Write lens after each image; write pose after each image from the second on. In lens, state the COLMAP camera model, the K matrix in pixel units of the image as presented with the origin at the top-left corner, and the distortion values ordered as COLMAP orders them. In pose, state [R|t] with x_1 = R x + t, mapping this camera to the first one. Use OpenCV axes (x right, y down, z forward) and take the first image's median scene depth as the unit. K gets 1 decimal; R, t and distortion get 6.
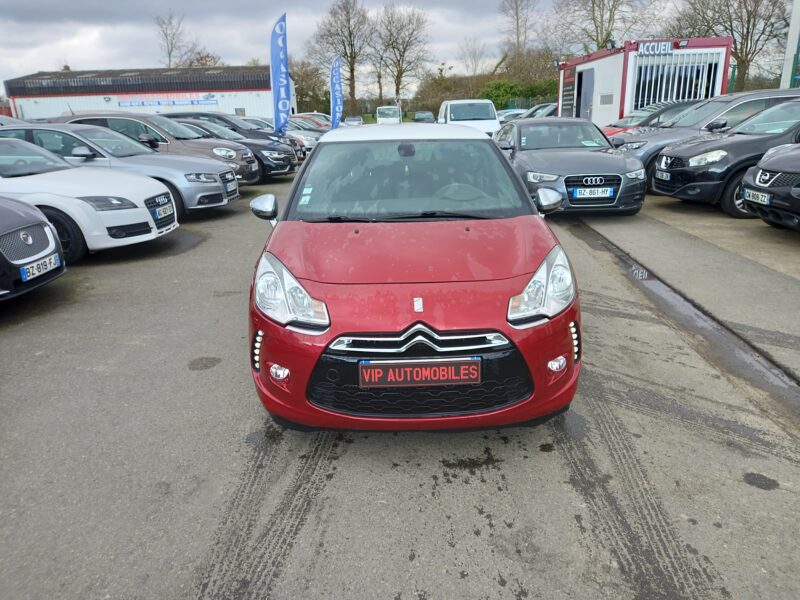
lens RADIAL K [[585.2, 0, 404.1], [0, 585.2, 299.9], [0, 0, 1]] dist [0.092320, -0.090413]
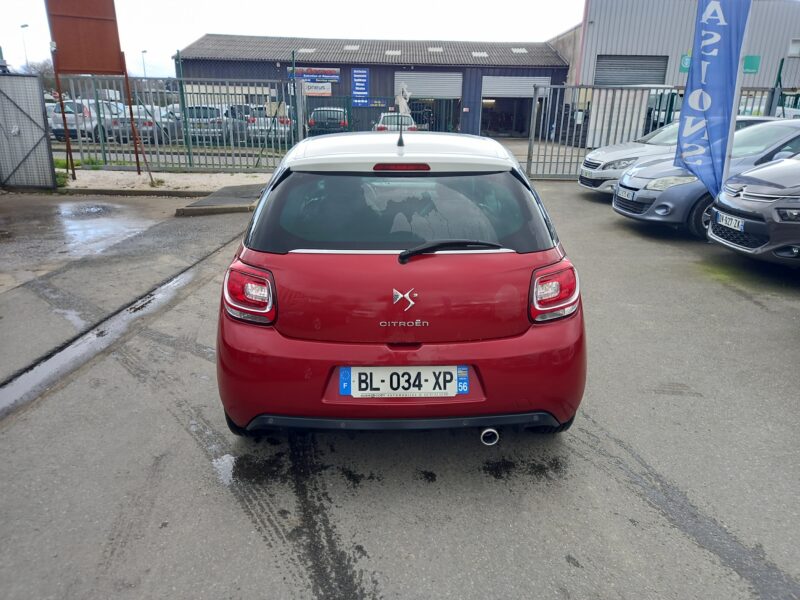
lens RADIAL K [[582.9, 0, 403.1], [0, 582.9, 297.9], [0, 0, 1]] dist [0.092634, -0.093379]
pose [[-0.999814, 0.016138, 0.010592, -0.014609], [0.019292, 0.816721, 0.576710, -0.569595], [0.000656, 0.576807, -0.816880, 1.768893]]
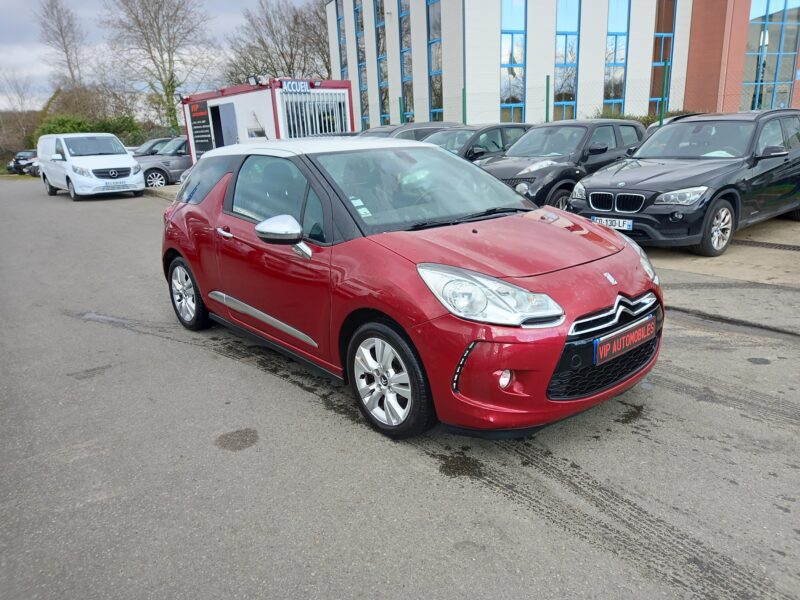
lens RADIAL K [[582.9, 0, 403.1], [0, 582.9, 297.9], [0, 0, 1]] dist [0.092634, -0.093379]
pose [[0.765730, -0.180112, 0.617428, -0.532770], [0.219033, 0.975631, 0.012961, -0.030802], [-0.604717, 0.125312, 0.786521, 0.211190]]
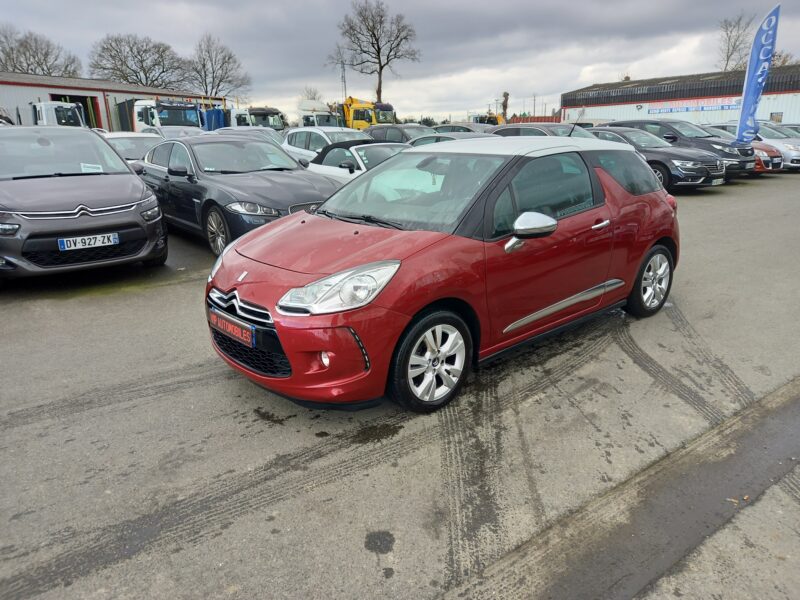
lens RADIAL K [[582.9, 0, 403.1], [0, 582.9, 297.9], [0, 0, 1]] dist [0.092634, -0.093379]
pose [[0.637152, 0.223613, -0.737588, 0.685236], [-0.231168, 0.968373, 0.093889, -0.084009], [0.735255, 0.110685, 0.668692, 0.222256]]
